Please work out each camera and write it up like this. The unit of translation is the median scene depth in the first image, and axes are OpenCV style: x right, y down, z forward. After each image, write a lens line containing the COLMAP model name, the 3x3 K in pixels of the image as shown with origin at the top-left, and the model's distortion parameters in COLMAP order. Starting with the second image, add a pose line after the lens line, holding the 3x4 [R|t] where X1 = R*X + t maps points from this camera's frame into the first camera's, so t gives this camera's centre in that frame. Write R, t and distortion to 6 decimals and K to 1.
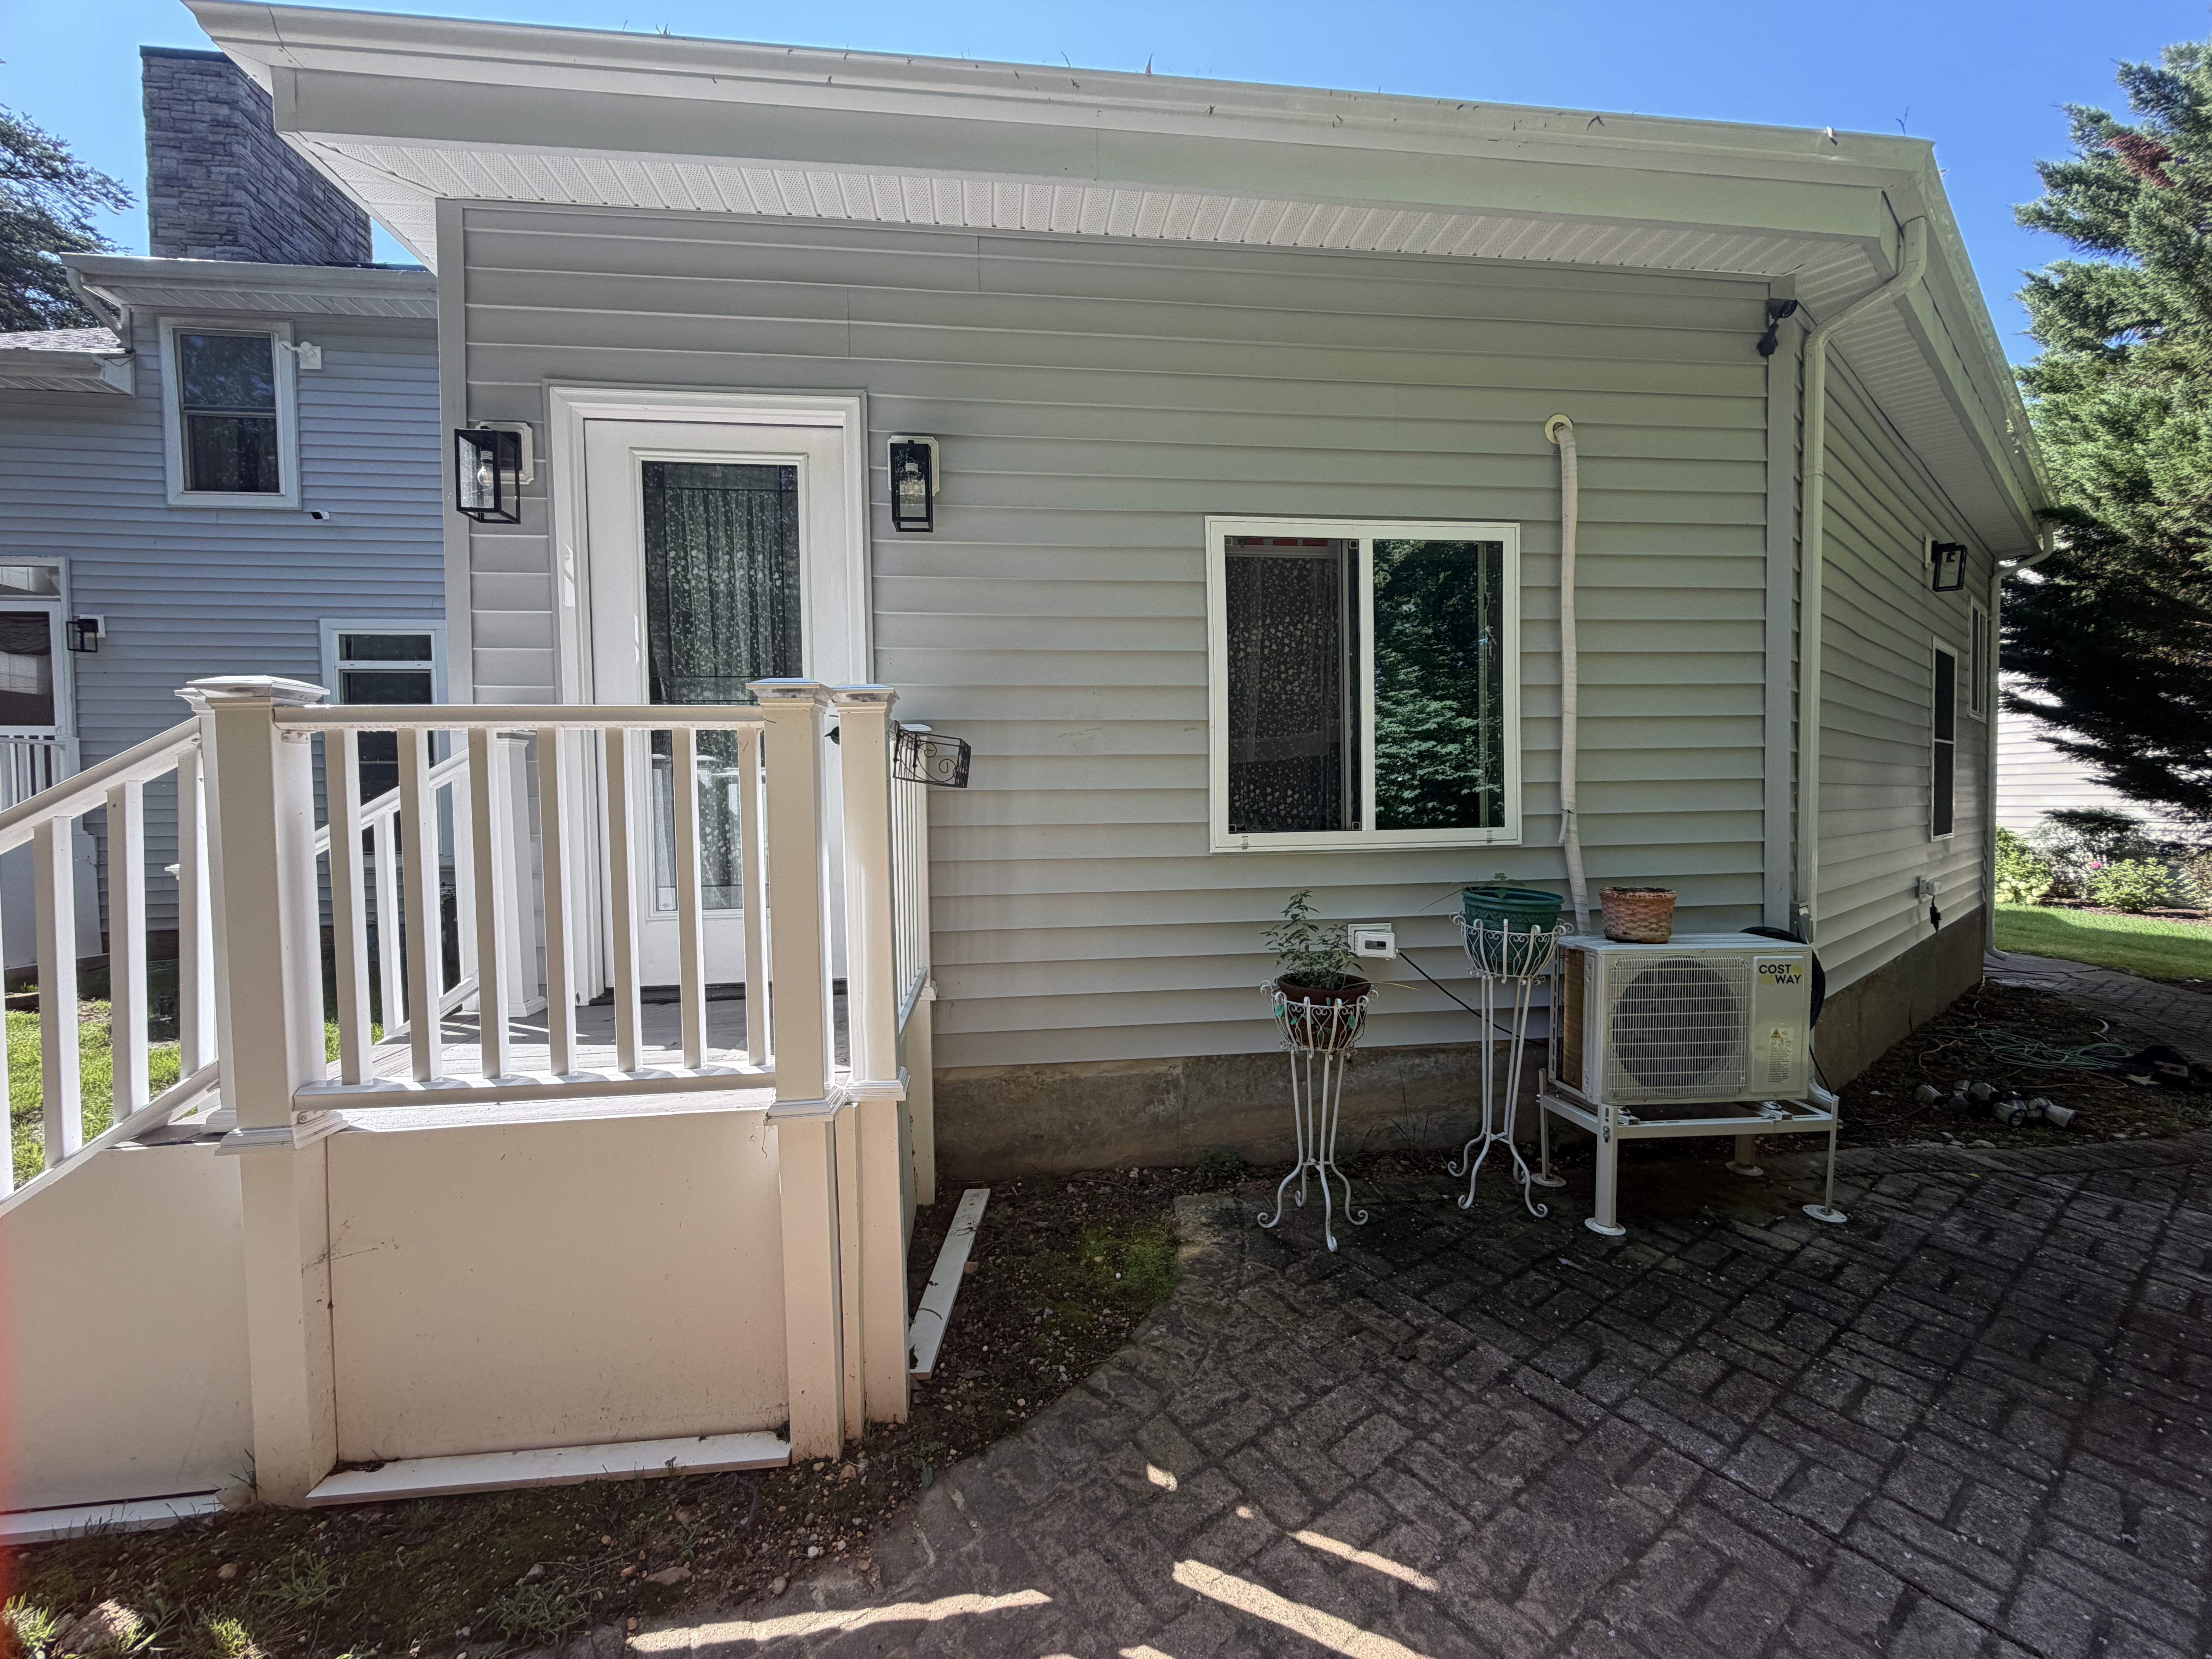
lens RADIAL K [[883.4, 0, 1106.4], [0, 883.4, 818.4], [0, 0, 1]] dist [-0.004203, -0.000083]
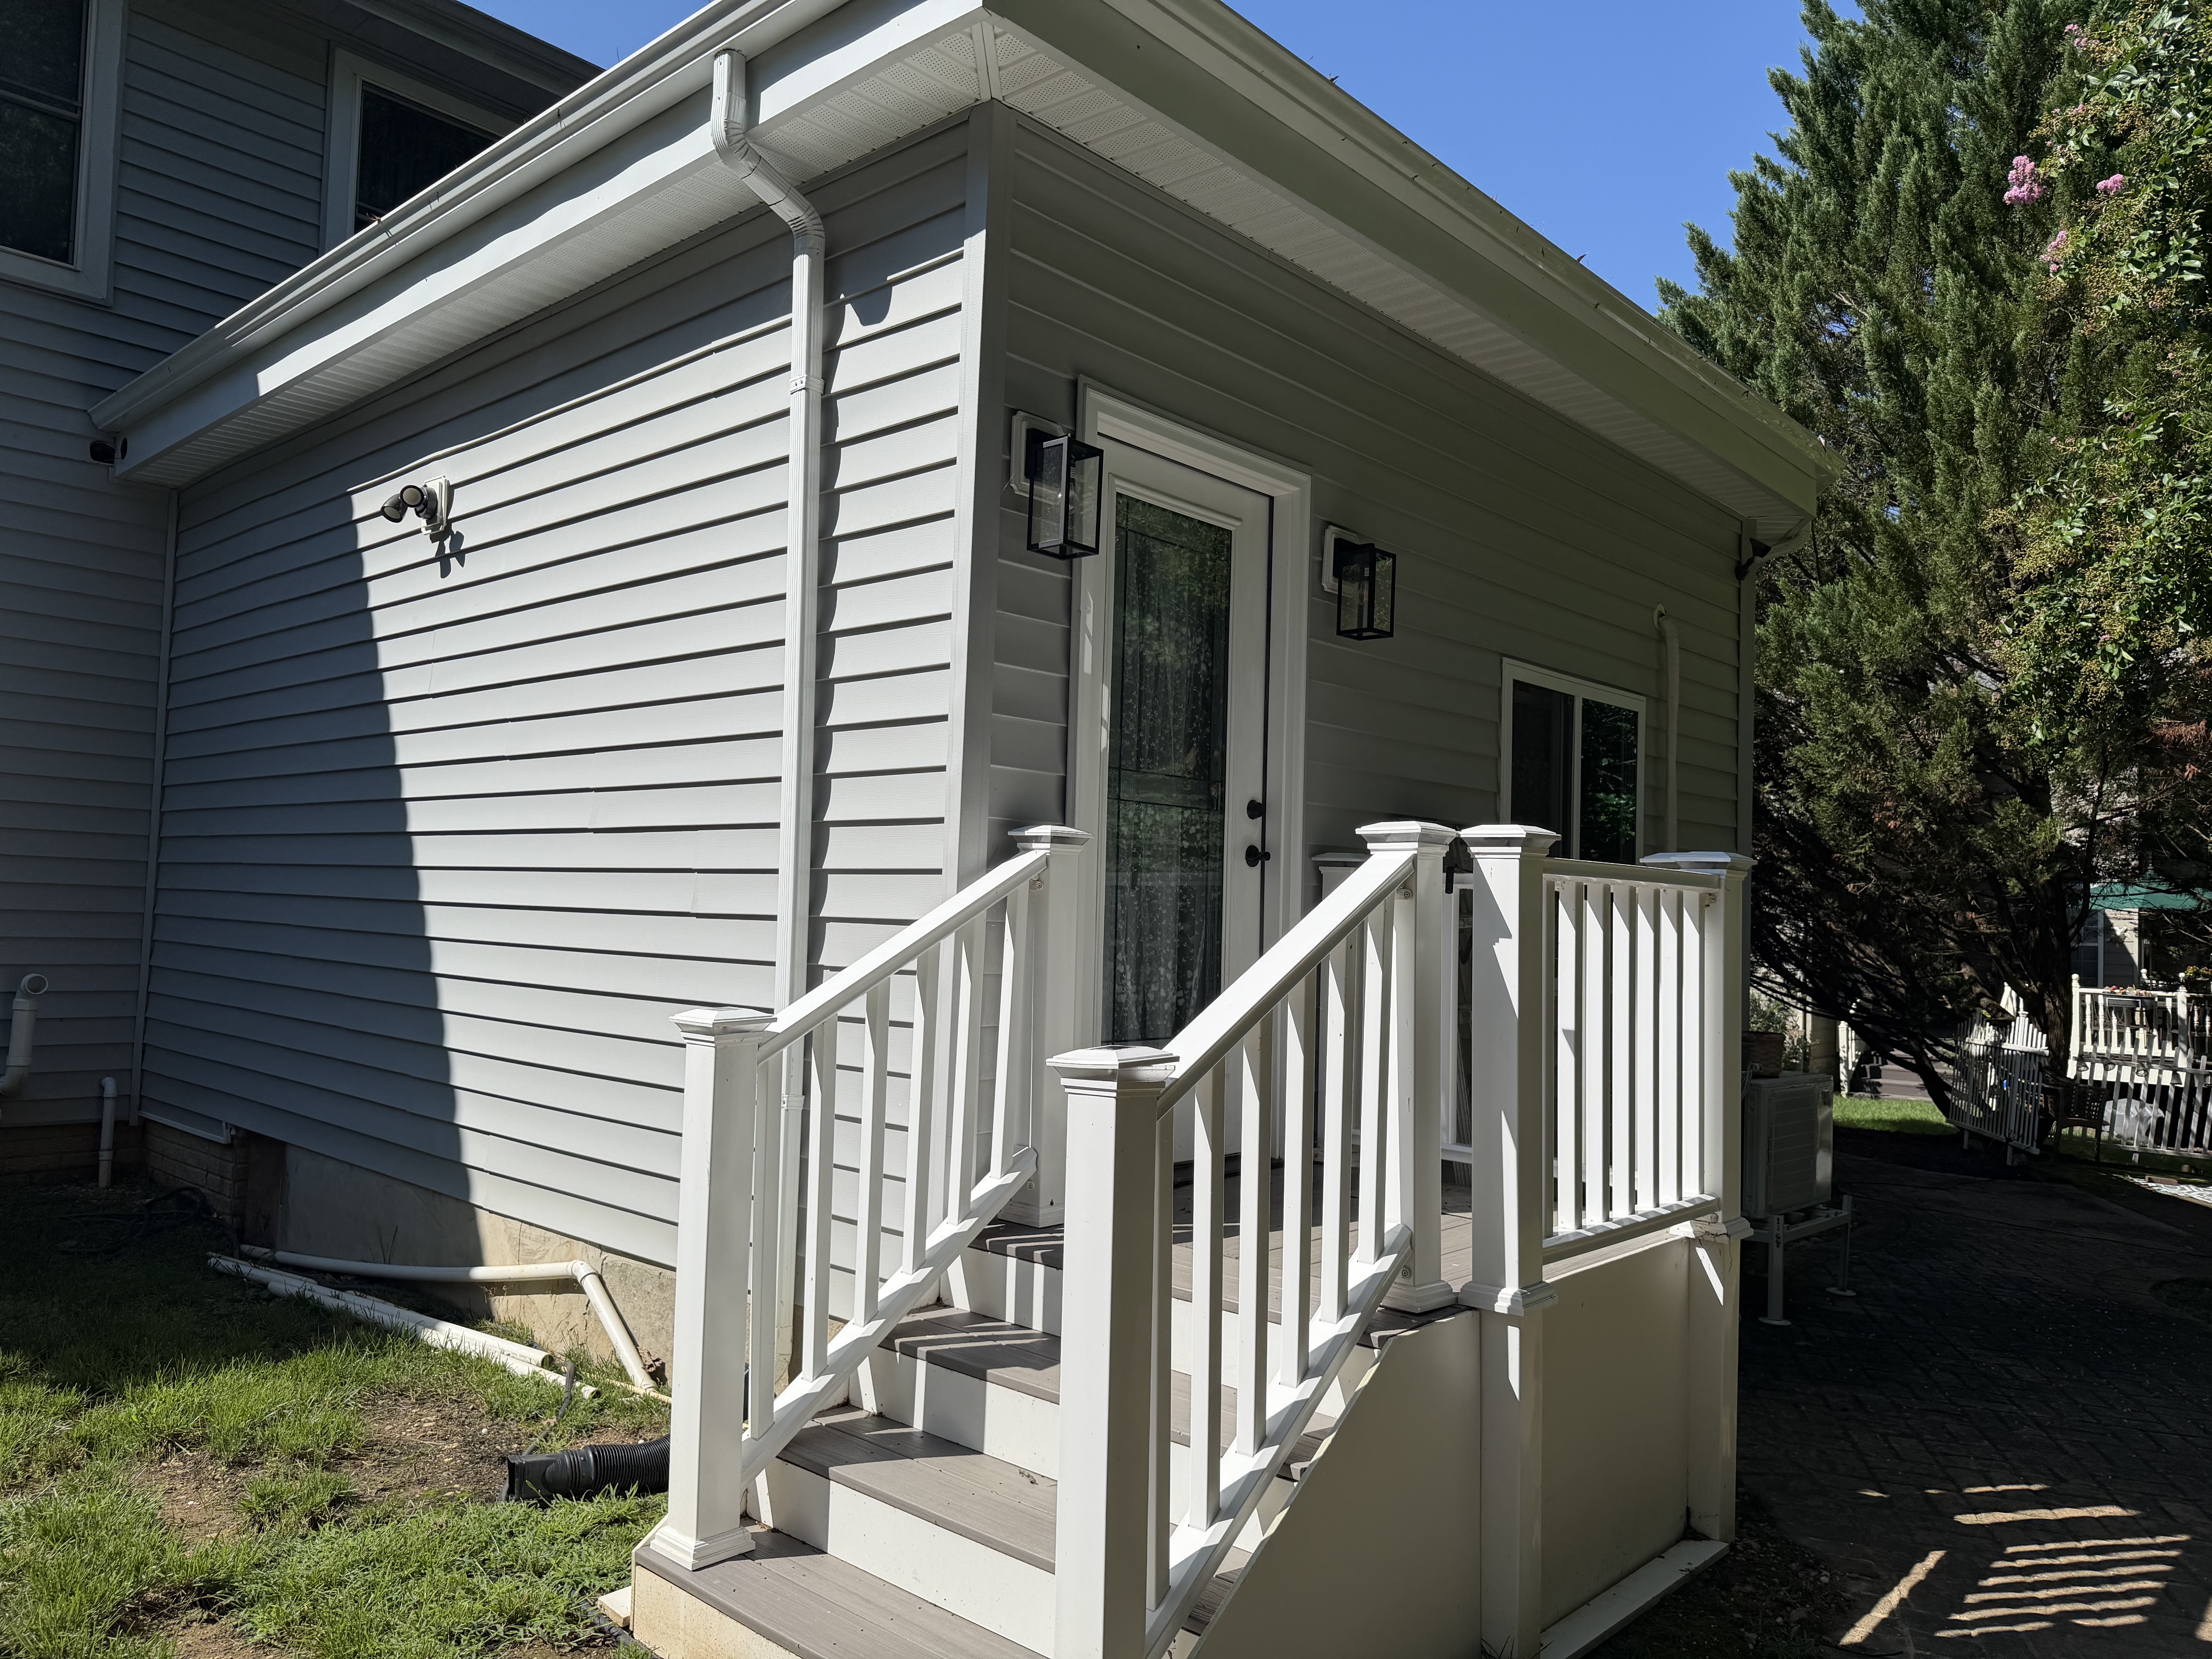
lens RADIAL K [[1562.7, 0, 1107.1], [0, 1562.7, 835.3], [0, 0, 1]] dist [-0.010681, -0.002917]
pose [[0.754828, 0.066622, 0.652531, -1.424573], [-0.021902, 0.996834, -0.076439, -0.004075], [-0.655557, 0.043406, 0.753897, -0.007151]]
